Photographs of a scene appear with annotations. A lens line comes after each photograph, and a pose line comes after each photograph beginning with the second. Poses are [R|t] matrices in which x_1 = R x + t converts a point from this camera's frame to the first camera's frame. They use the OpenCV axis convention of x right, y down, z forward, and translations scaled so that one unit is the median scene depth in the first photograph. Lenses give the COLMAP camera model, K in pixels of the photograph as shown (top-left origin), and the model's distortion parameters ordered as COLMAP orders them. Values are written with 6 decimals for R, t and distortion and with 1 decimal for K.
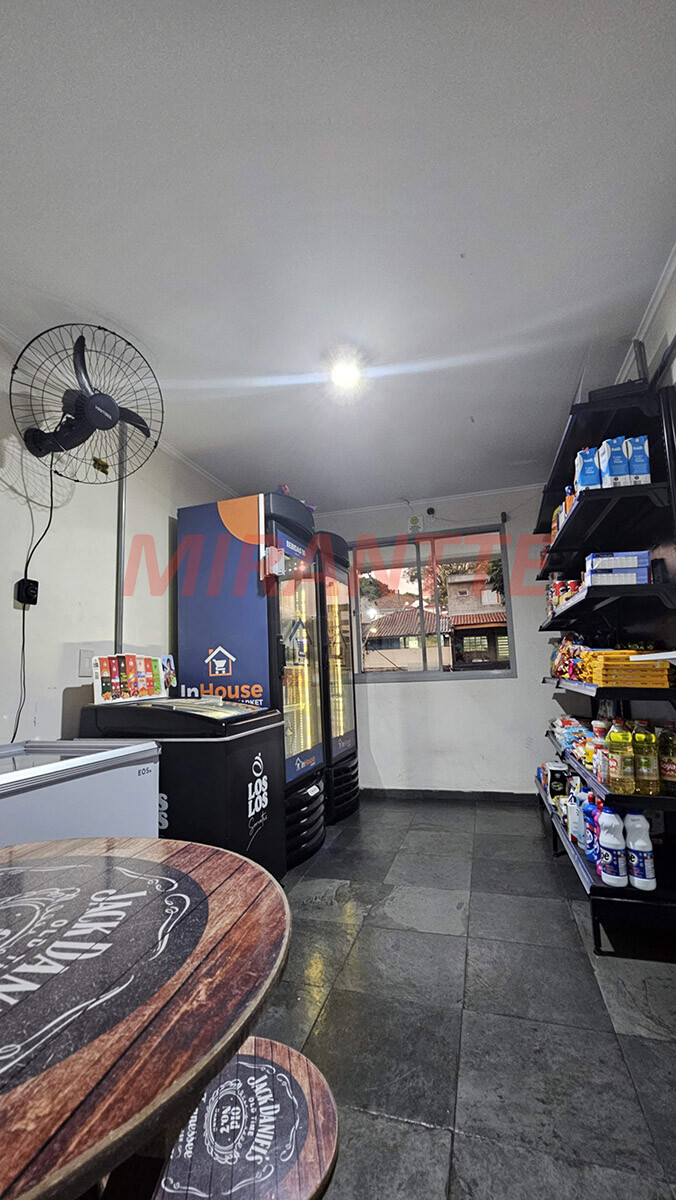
lens RADIAL K [[494.3, 0, 335.5], [0, 494.3, 605.1], [0, 0, 1]] dist [-0.002549, 0.001881]
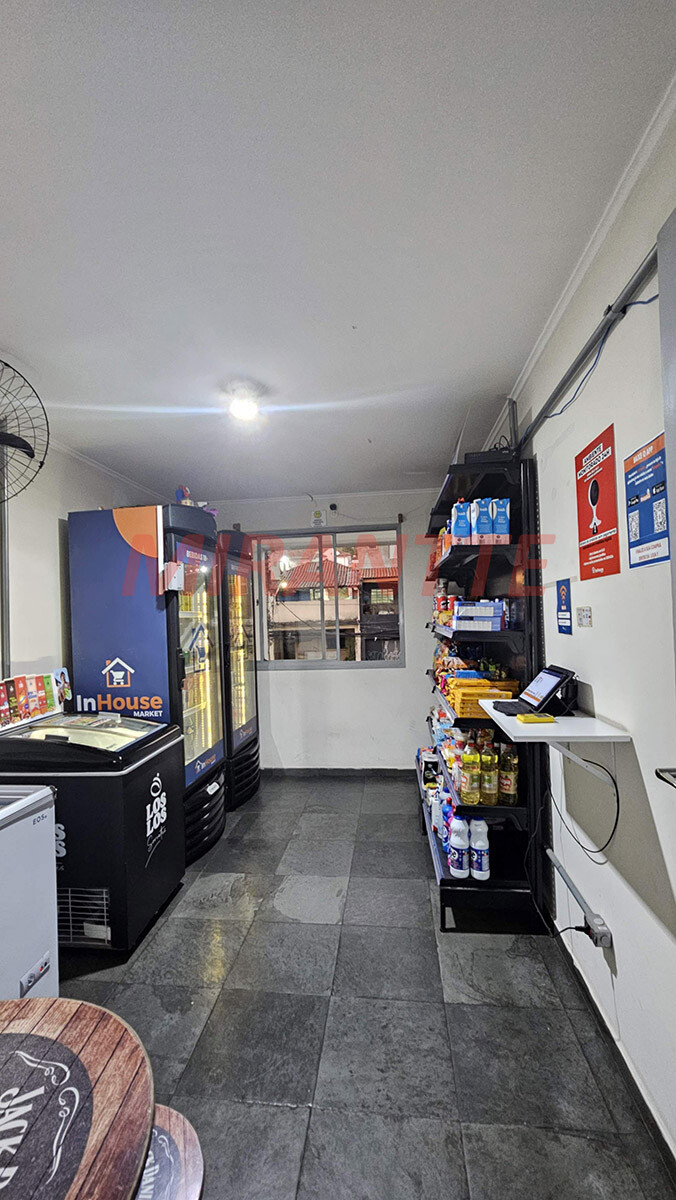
lens RADIAL K [[494.3, 0, 337.3], [0, 494.3, 601.2], [0, 0, 1]] dist [-0.002549, 0.001881]
pose [[0.983579, 0.009403, 0.180231, 0.032921], [-0.027919, 0.994548, 0.100474, -0.203347], [-0.178304, -0.103856, 0.978479, -0.071024]]
